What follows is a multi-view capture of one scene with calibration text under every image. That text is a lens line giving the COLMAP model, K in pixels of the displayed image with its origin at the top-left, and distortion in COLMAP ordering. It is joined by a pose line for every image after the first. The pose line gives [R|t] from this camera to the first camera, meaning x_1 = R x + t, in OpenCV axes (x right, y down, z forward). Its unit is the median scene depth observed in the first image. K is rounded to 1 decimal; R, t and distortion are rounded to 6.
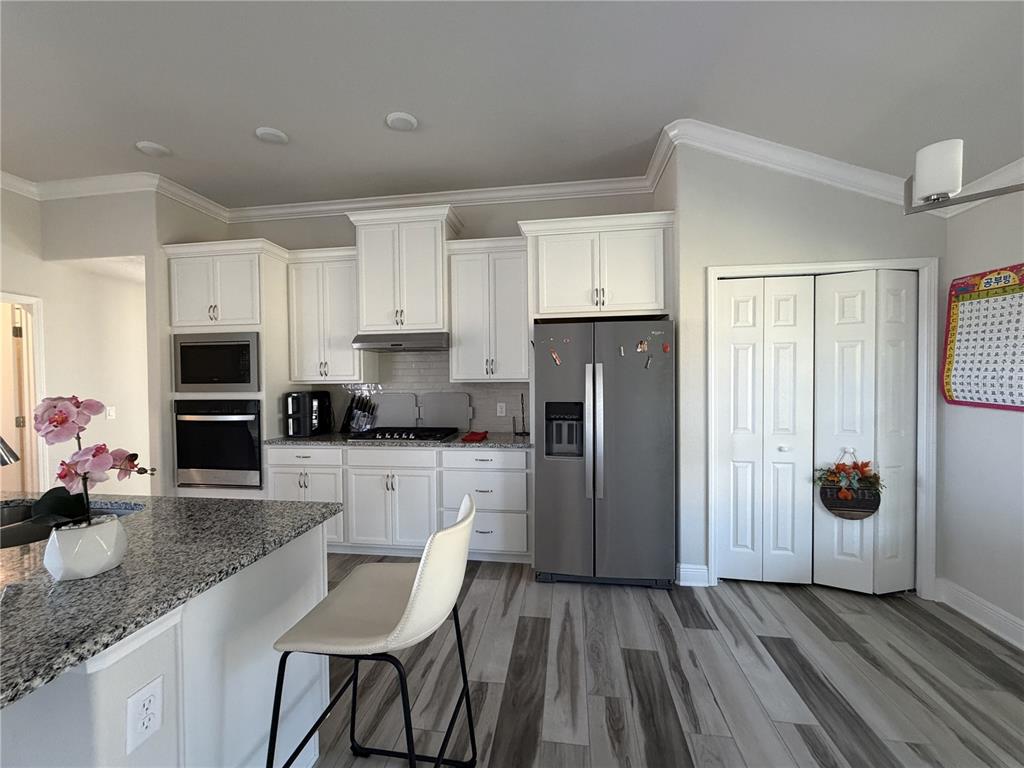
lens RADIAL K [[411.8, 0, 512.0], [0, 411.8, 384.0], [0, 0, 1]] dist [-0.001658, -0.000153]
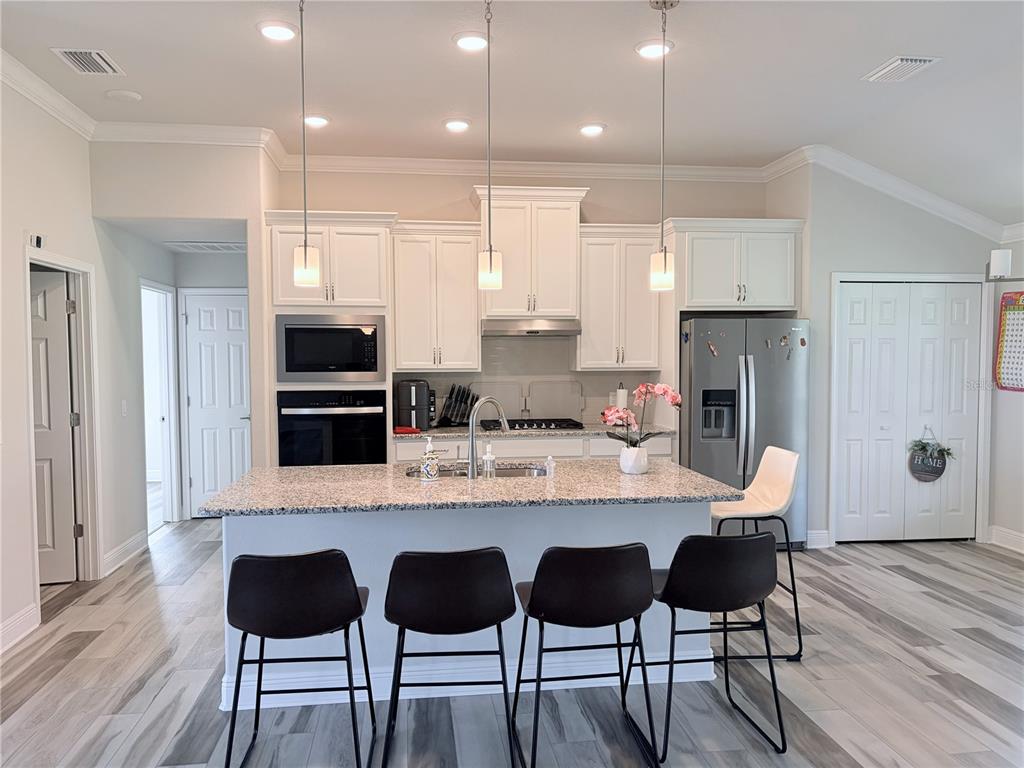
lens RADIAL K [[779.8, 0, 512.0], [0, 779.8, 384.0], [0, 0, 1]] dist [0.061759, -0.073186]
pose [[0.962696, -0.003576, 0.270563, -0.978308], [-0.002603, 0.999744, 0.022476, -0.017502], [-0.270574, -0.022342, 0.962440, -0.881009]]
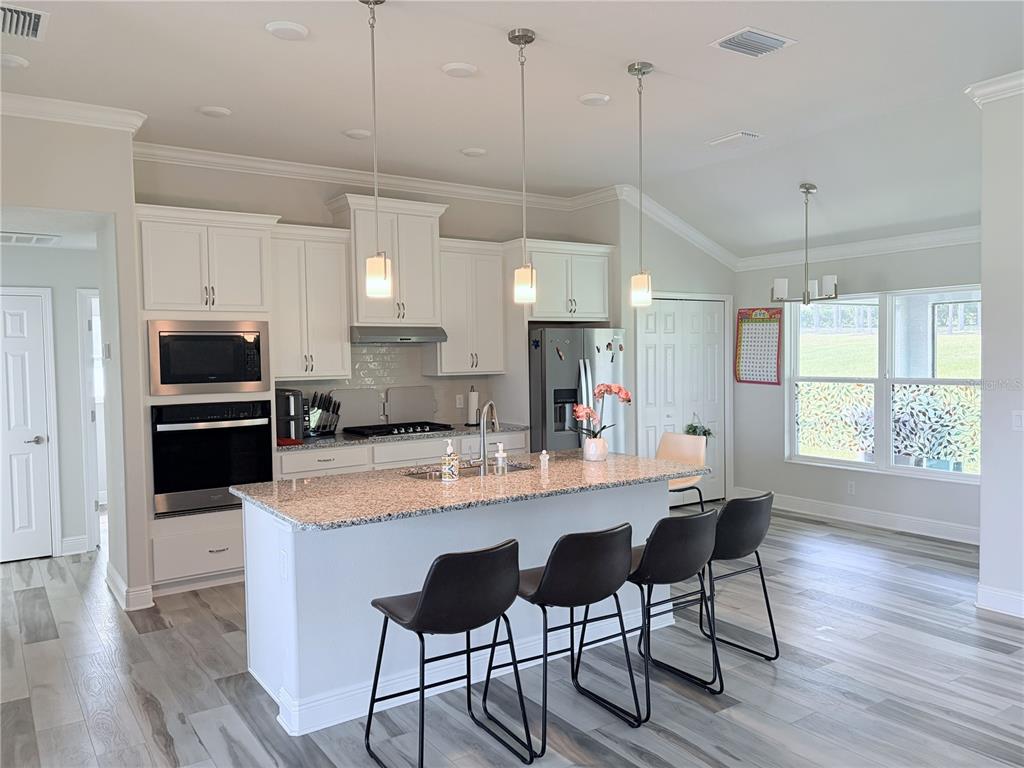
lens RADIAL K [[779.8, 0, 512.0], [0, 779.8, 384.0], [0, 0, 1]] dist [0.061759, -0.073186]
pose [[0.732340, -0.026214, 0.680434, -1.641853], [0.018457, 0.999656, 0.018647, -0.020384], [-0.680689, -0.001097, 0.732572, -0.663073]]
